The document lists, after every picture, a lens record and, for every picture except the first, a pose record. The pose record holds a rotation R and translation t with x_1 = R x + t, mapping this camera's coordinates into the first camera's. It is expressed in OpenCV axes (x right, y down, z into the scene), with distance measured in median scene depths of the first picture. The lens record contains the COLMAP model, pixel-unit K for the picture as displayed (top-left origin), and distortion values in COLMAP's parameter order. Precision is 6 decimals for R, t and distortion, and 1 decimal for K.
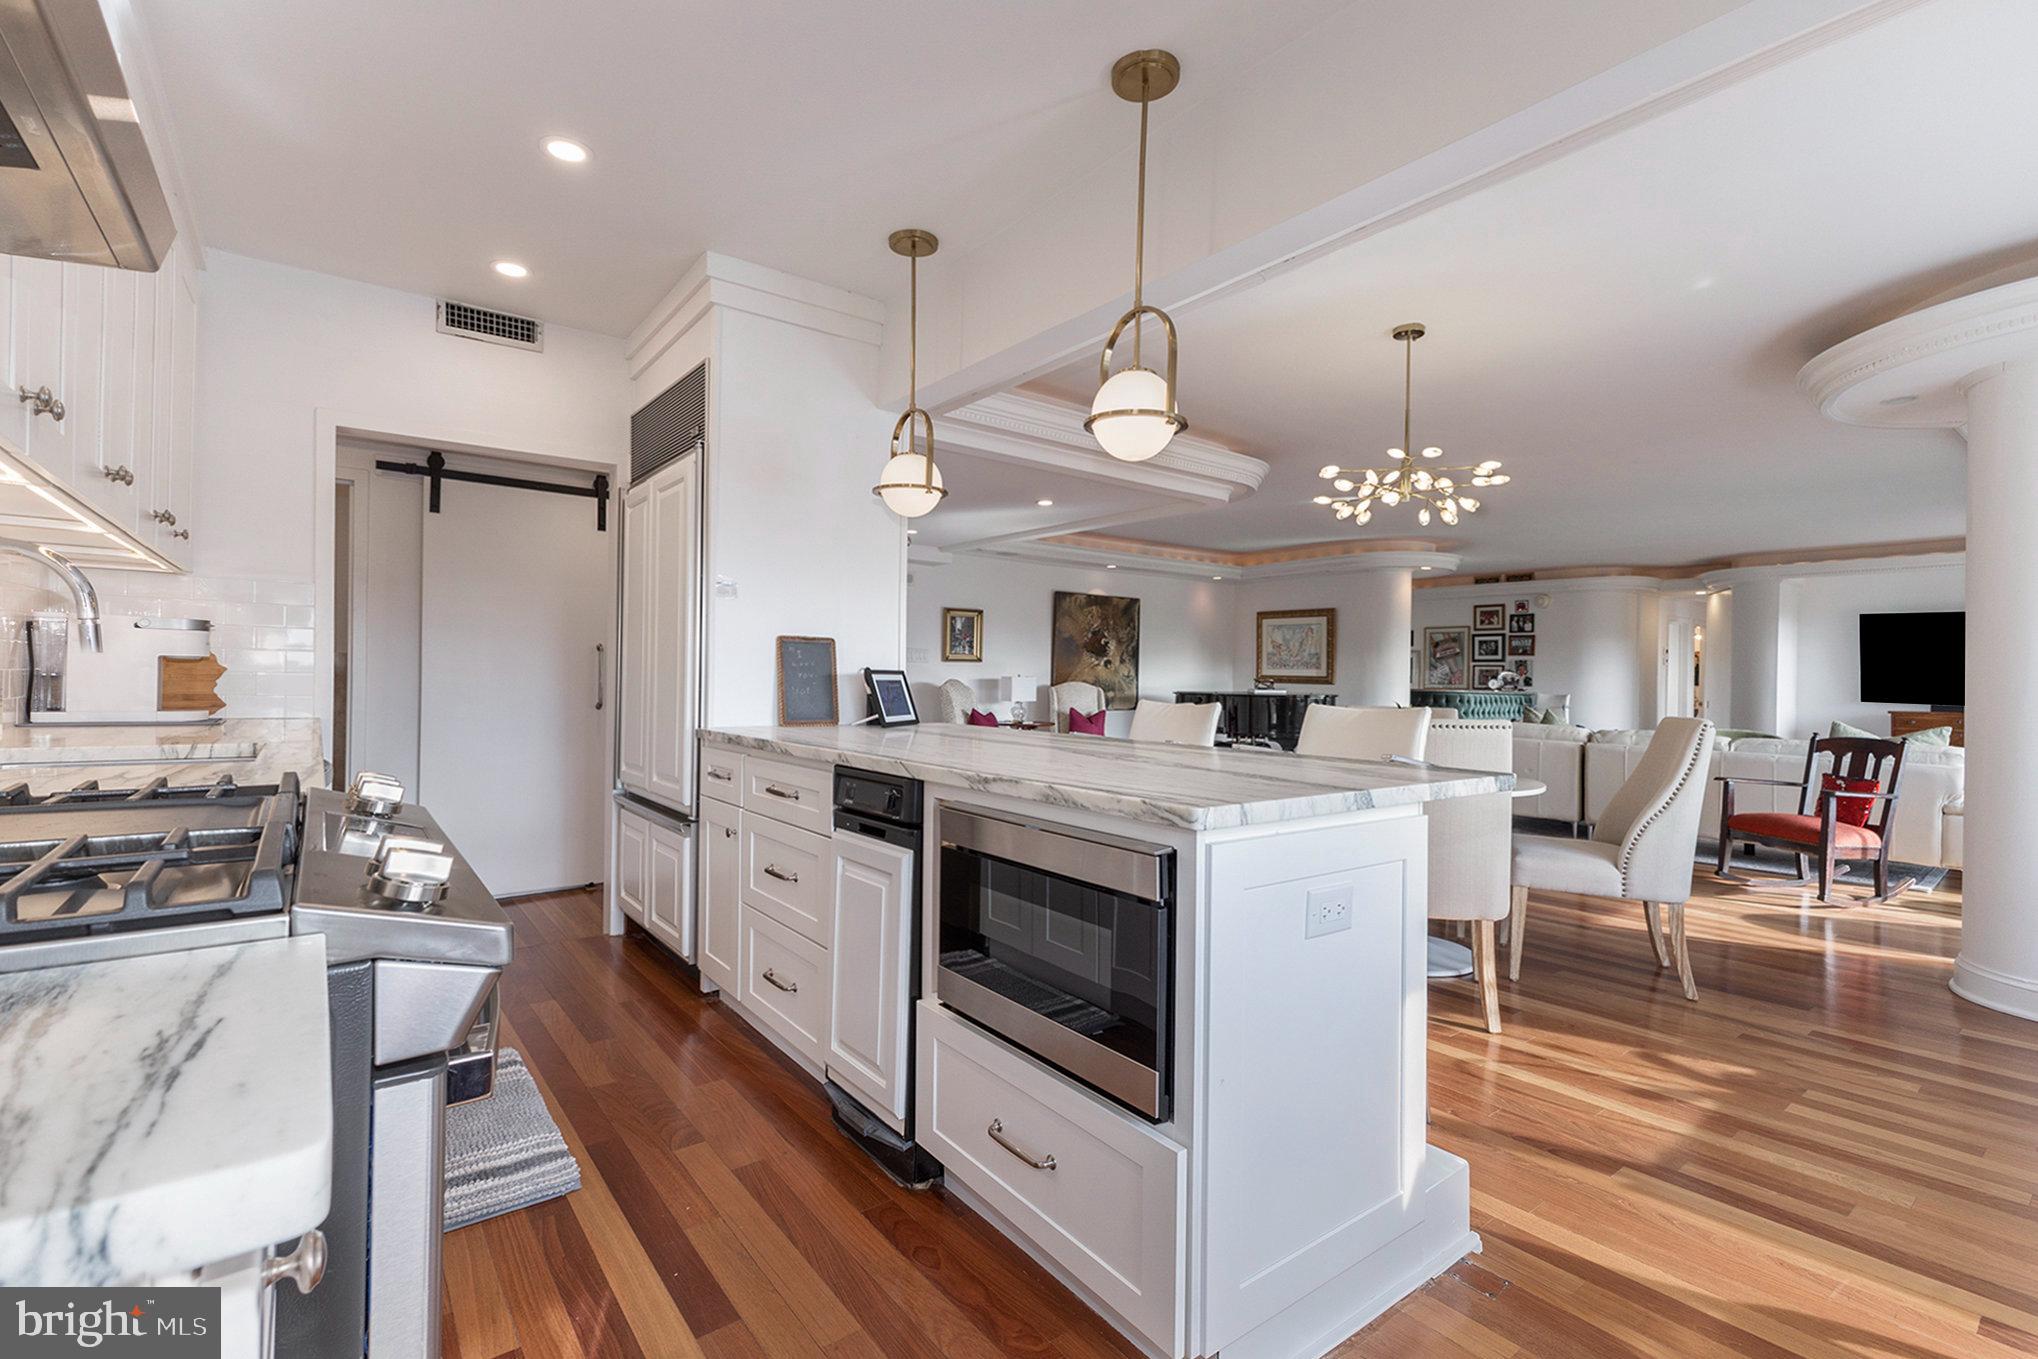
lens RADIAL K [[900.0, 0, 1014.1], [0, 900.0, 663.8], [0, 0, 1]] dist [0.009937, 0.003907]
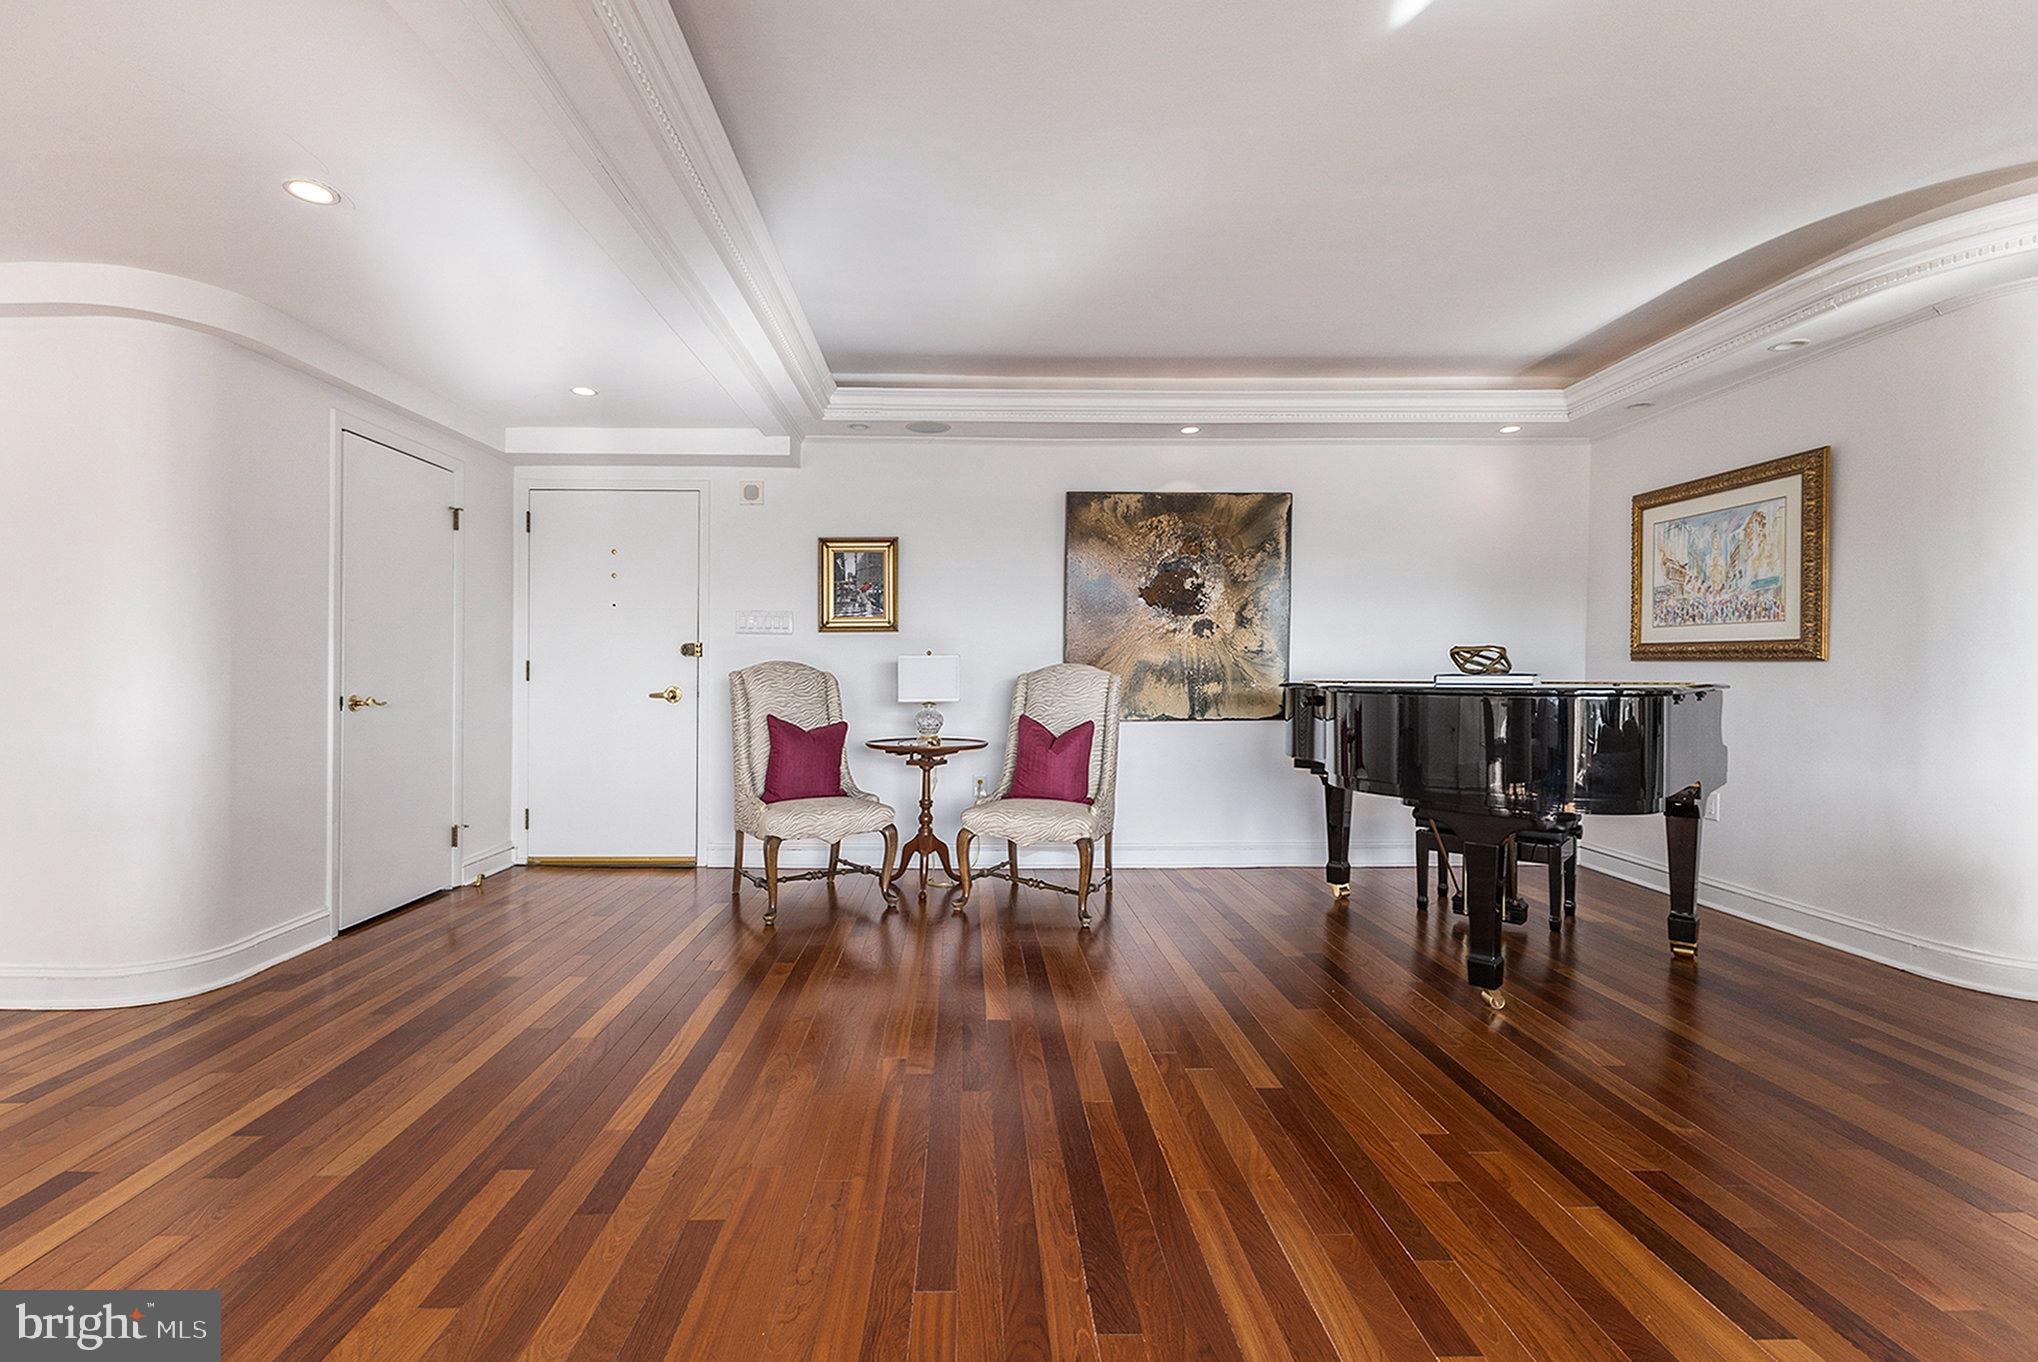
lens RADIAL K [[900.0, 0, 1006.7], [0, 900.0, 679.6], [0, 0, 1]] dist [0.009937, 0.003907]
pose [[0.812431, -0.007359, -0.583011, 0.307601], [0.021117, 0.999636, 0.016809, 0.017986], [0.582675, -0.025968, 0.812290, 0.524653]]
